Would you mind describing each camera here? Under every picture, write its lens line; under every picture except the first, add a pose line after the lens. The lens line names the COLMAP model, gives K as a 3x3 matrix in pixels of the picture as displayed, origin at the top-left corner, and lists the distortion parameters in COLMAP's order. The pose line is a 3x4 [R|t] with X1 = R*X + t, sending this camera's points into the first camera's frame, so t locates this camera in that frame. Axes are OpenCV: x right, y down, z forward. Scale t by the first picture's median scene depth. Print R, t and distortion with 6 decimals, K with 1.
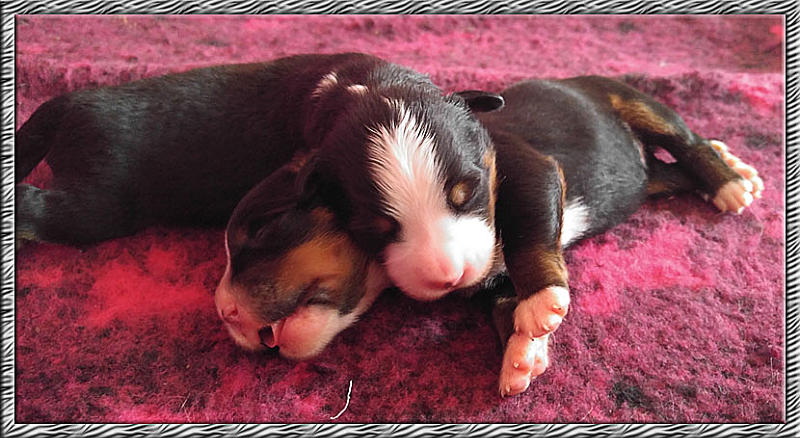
lens RADIAL K [[323.6, 0, 400.0], [0, 323.6, 219.5], [0, 0, 1]] dist [-0.000588, -0.000156]
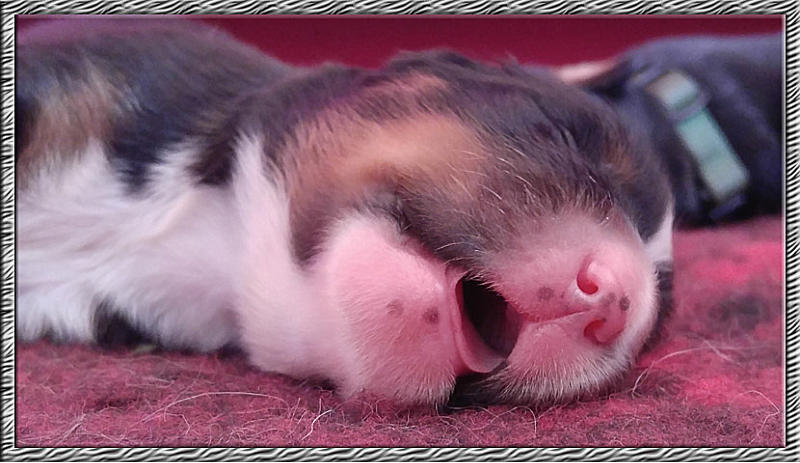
lens RADIAL K [[323.2, 0, 400.0], [0, 323.2, 231.5], [0, 0, 1]] dist [0.000028, 0.000037]
pose [[1.000000, 0.000011, -0.000020, 0.000157], [-0.000011, 1.000000, -0.000442, -0.679623], [0.000020, 0.000442, 1.000000, -0.000368]]
